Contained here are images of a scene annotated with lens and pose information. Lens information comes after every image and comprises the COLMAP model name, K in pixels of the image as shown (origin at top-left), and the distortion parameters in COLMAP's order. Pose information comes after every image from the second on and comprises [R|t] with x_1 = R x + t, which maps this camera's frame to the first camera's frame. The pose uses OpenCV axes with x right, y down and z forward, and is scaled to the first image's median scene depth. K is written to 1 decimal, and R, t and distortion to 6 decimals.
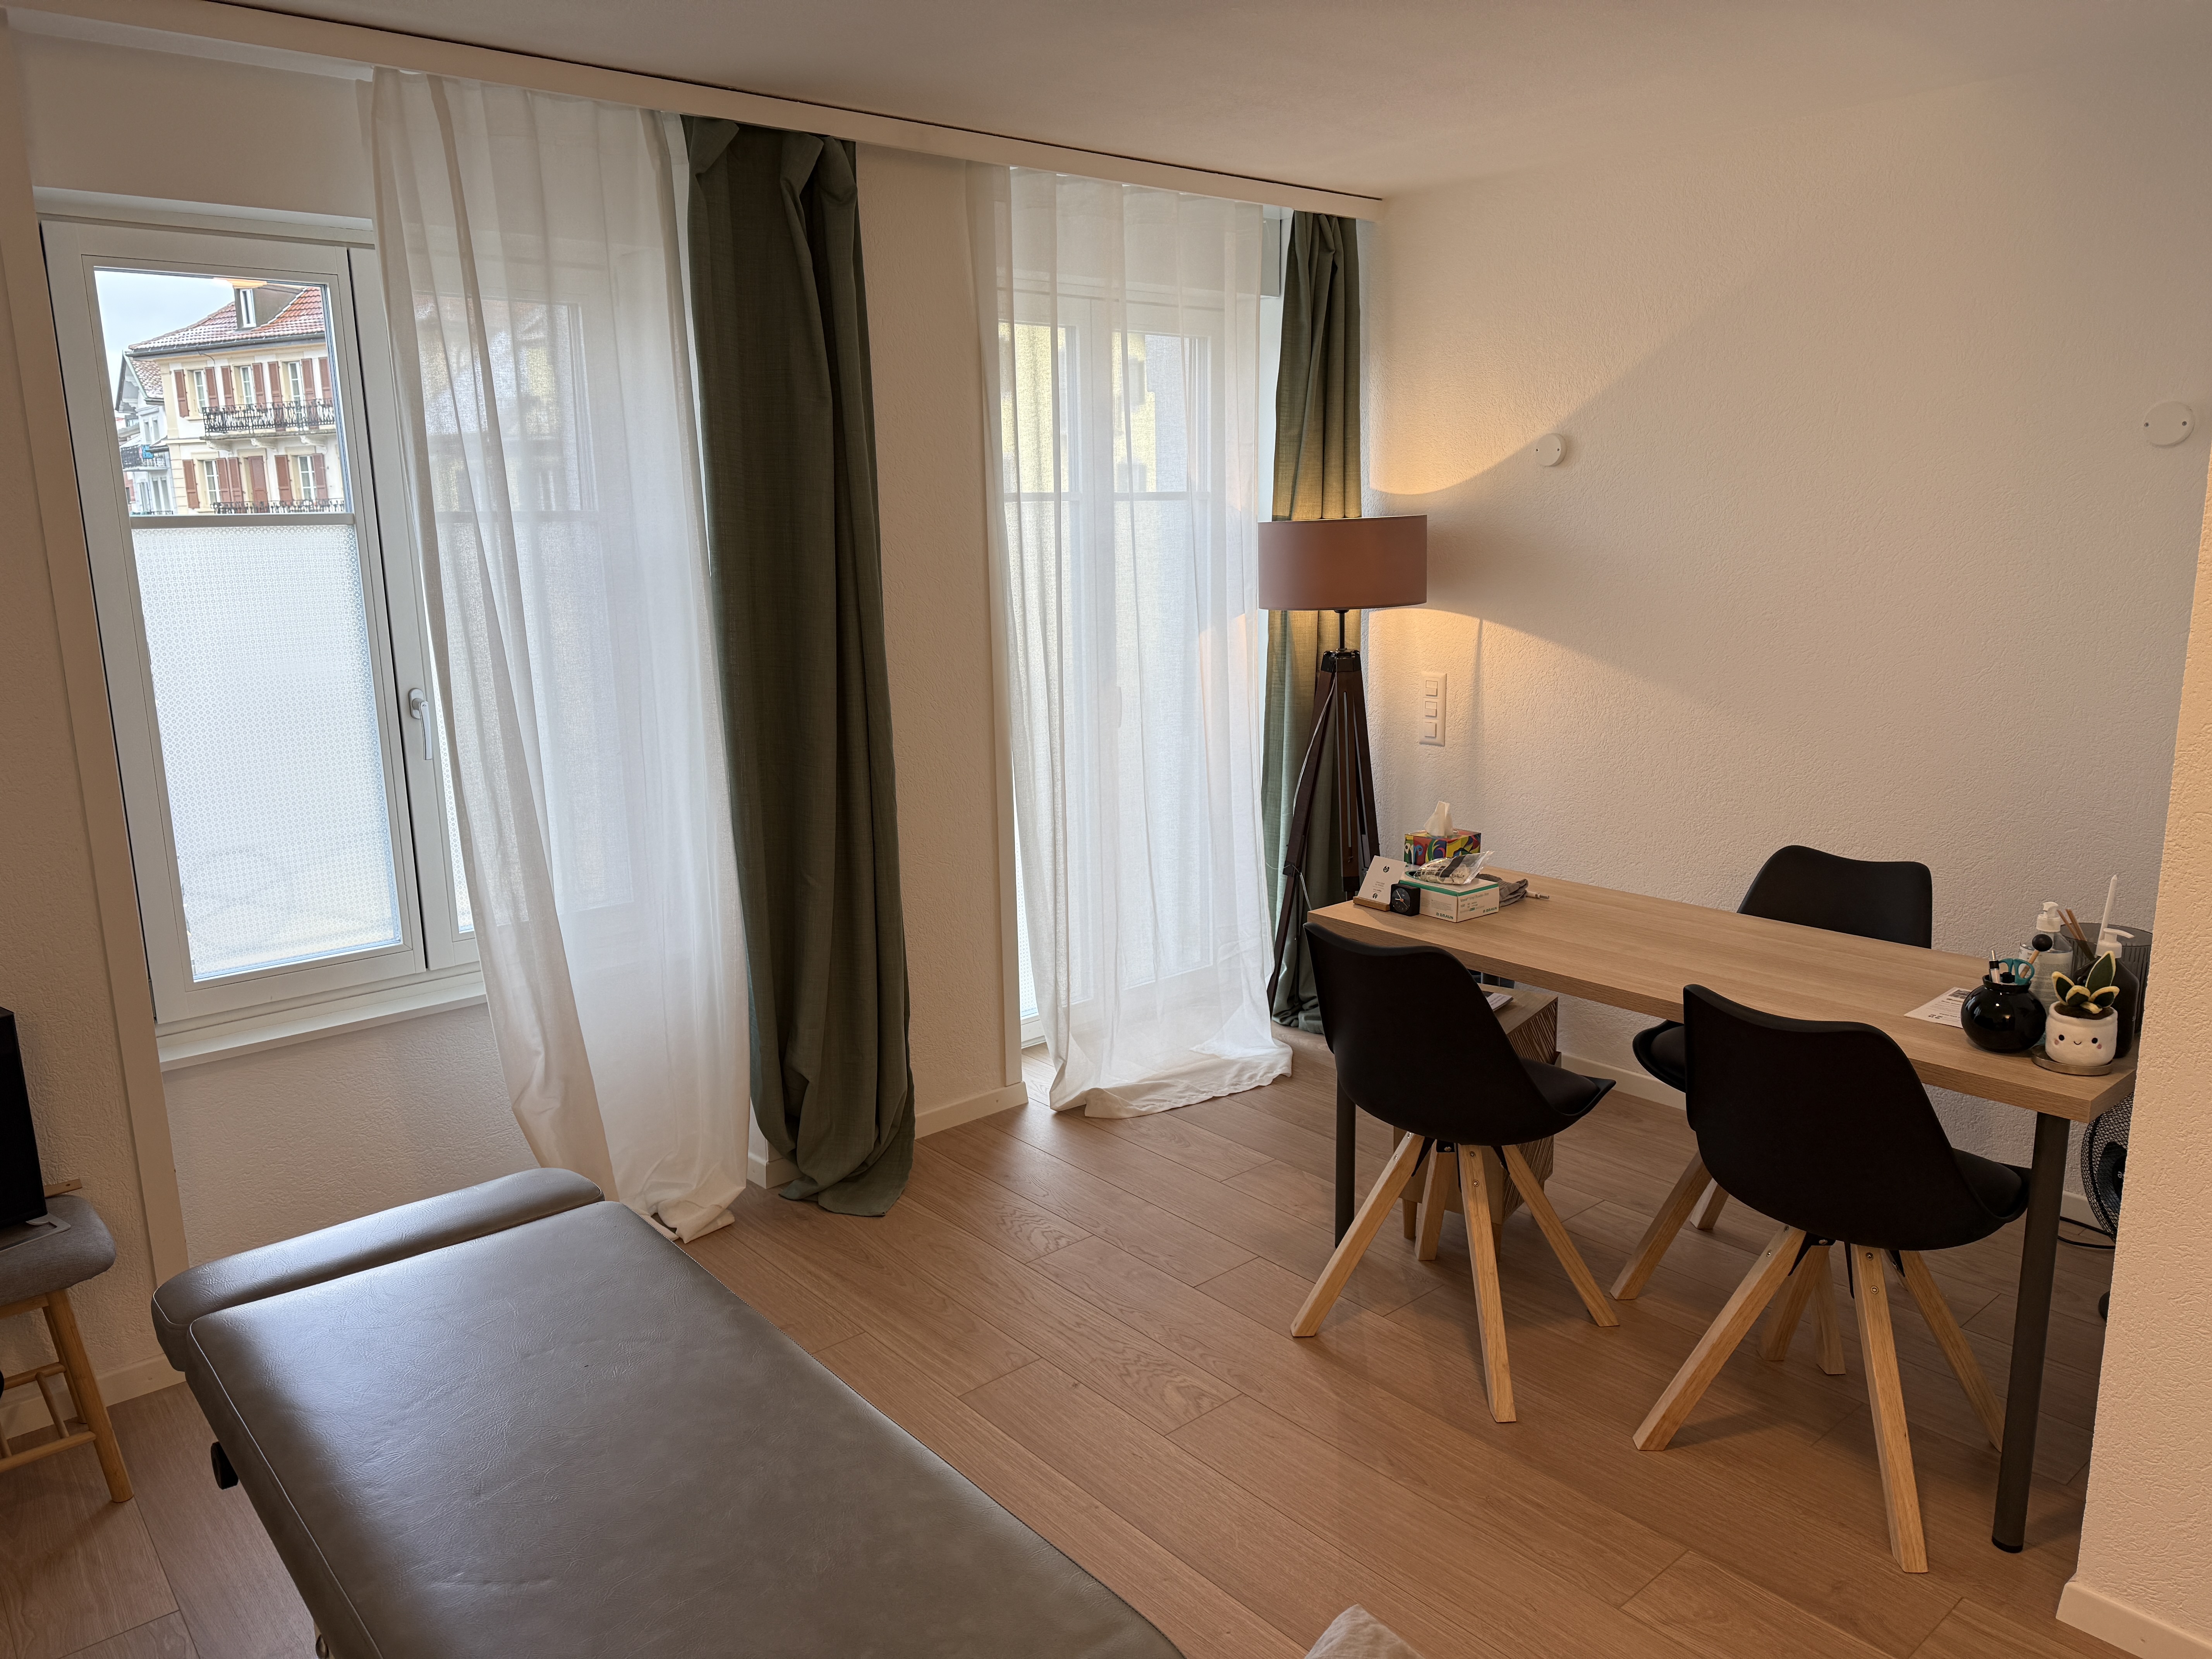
lens RADIAL K [[1518.4, 0, 1106.0], [0, 1518.4, 829.5], [0, 0, 1]] dist [0.197013, -0.410909]
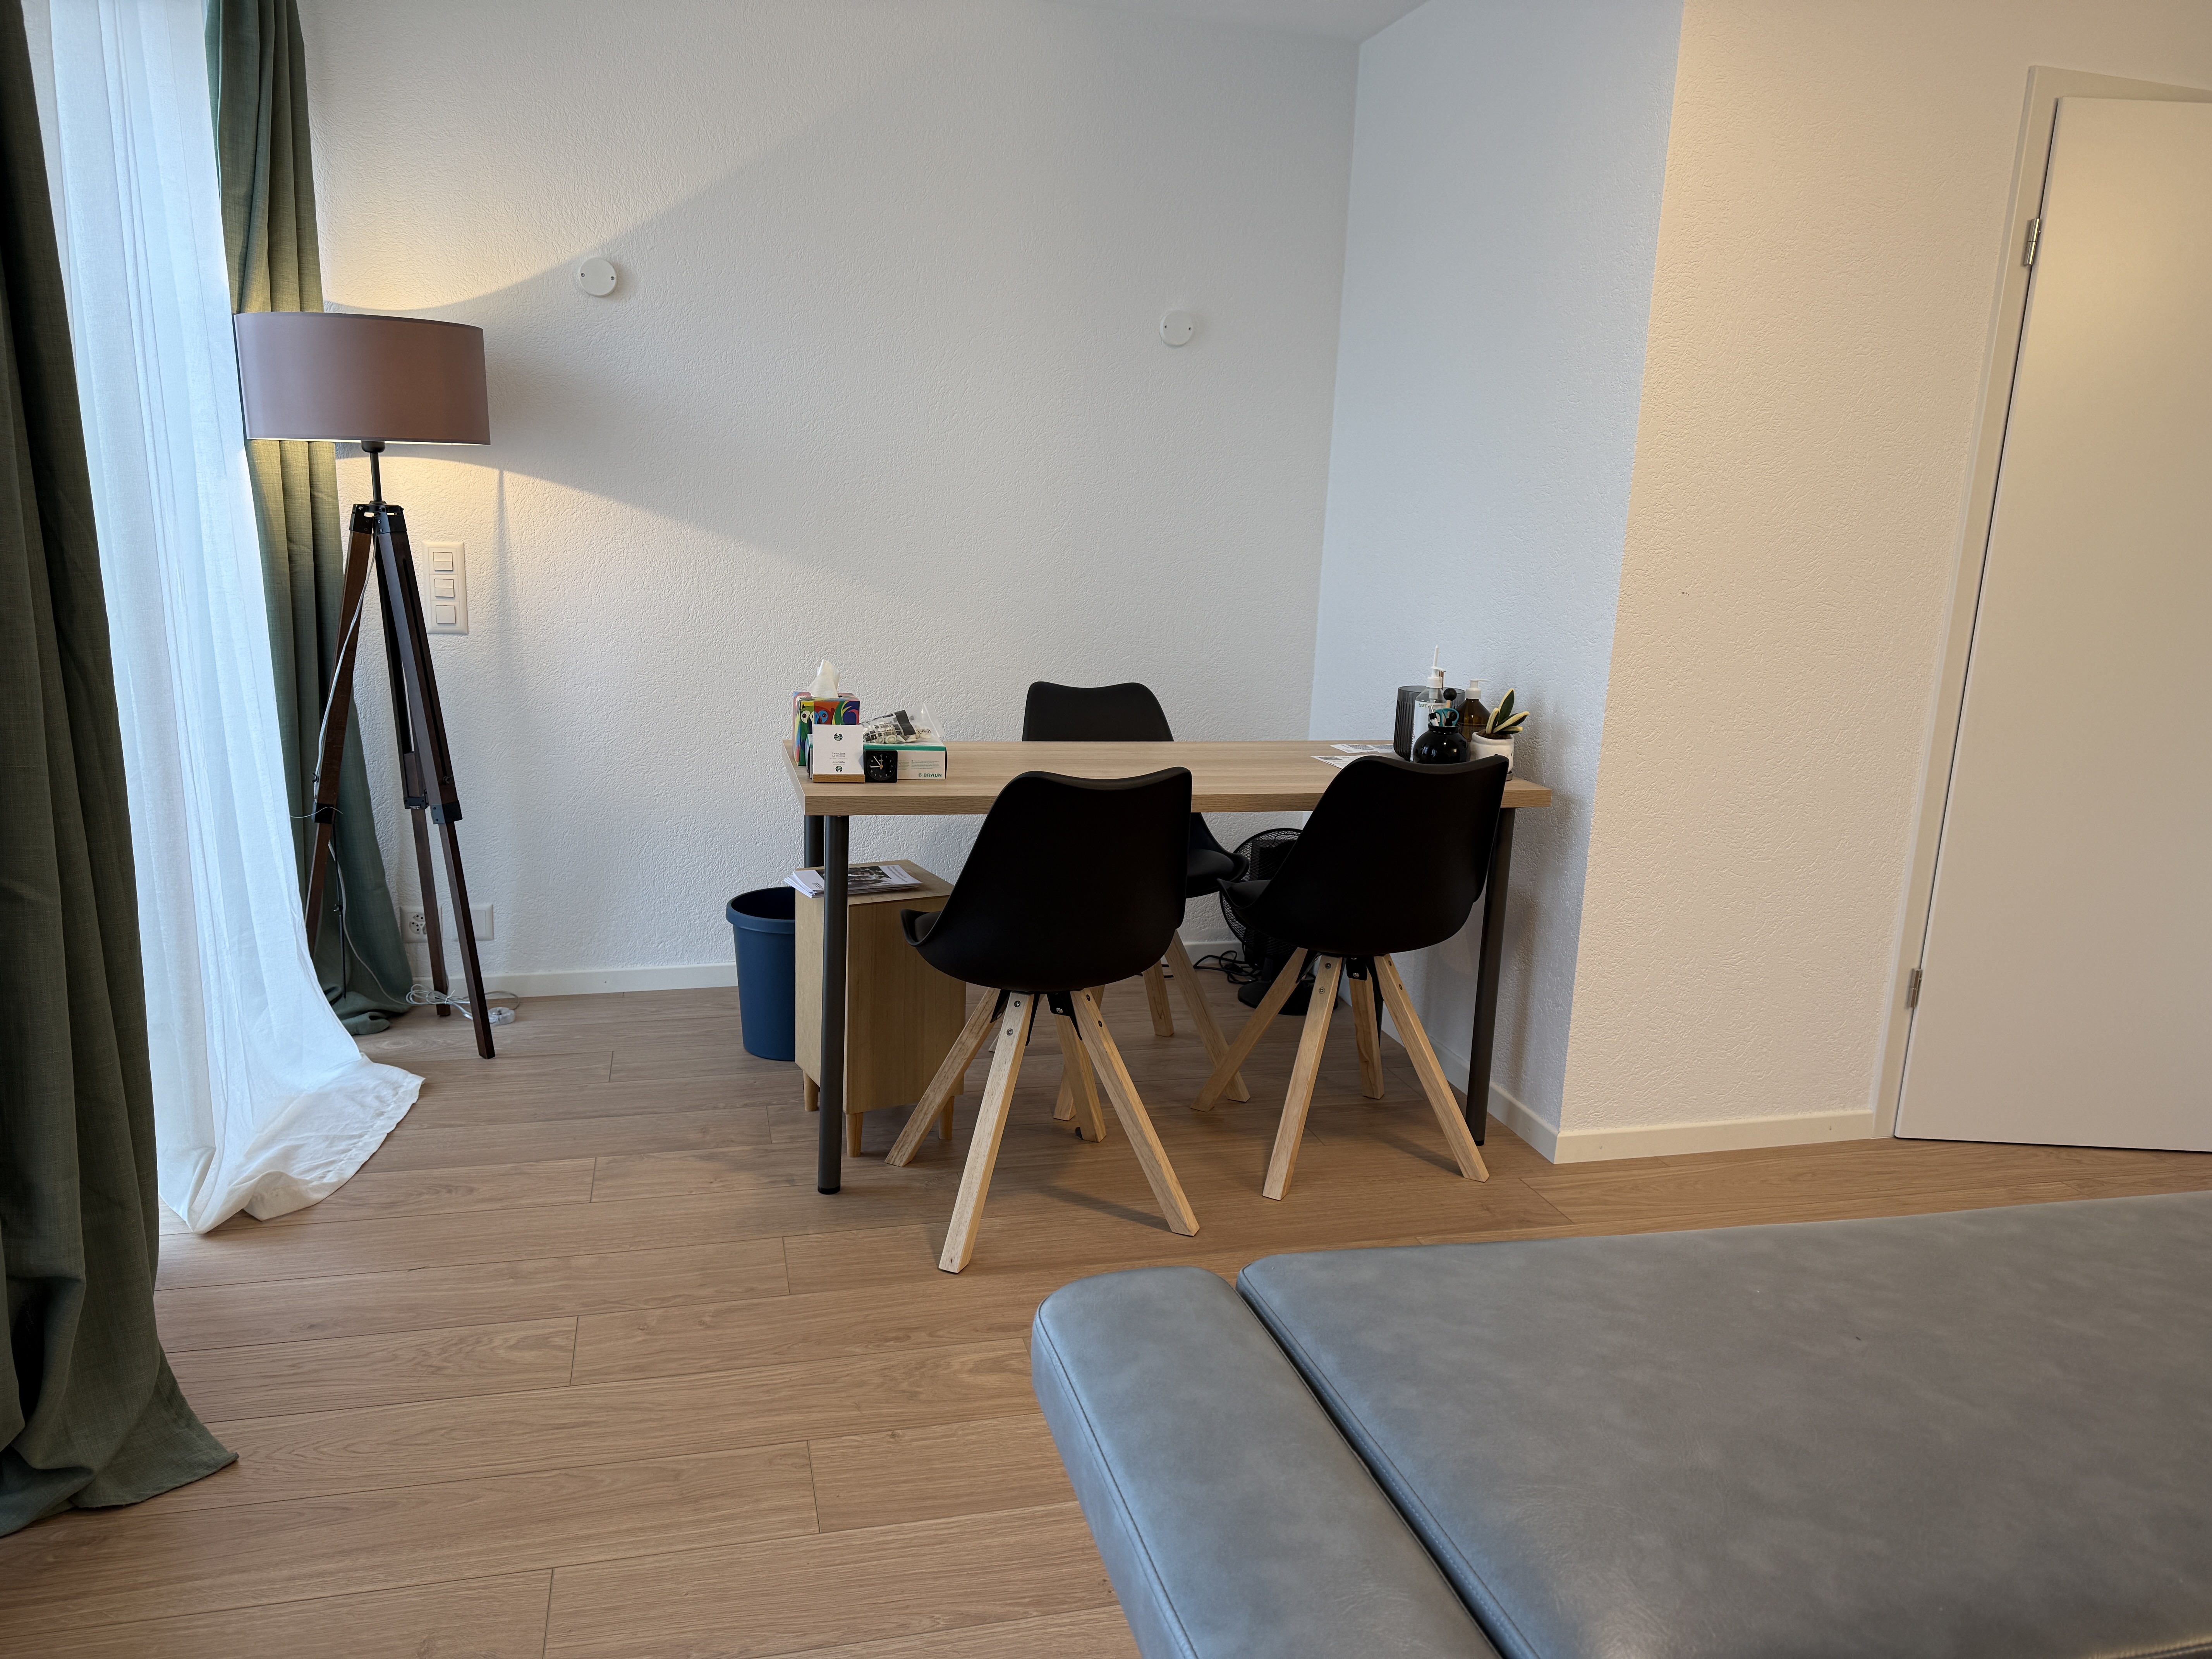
lens RADIAL K [[1568.4, 0, 1106.0], [0, 1568.4, 829.5], [0, 0, 1]] dist [-0.000965, -0.001149]
pose [[0.415830, -0.151129, 0.896797, -0.431296], [0.128440, 0.985971, 0.106601, 0.002265], [-0.900327, 0.070856, 0.429408, 0.392901]]
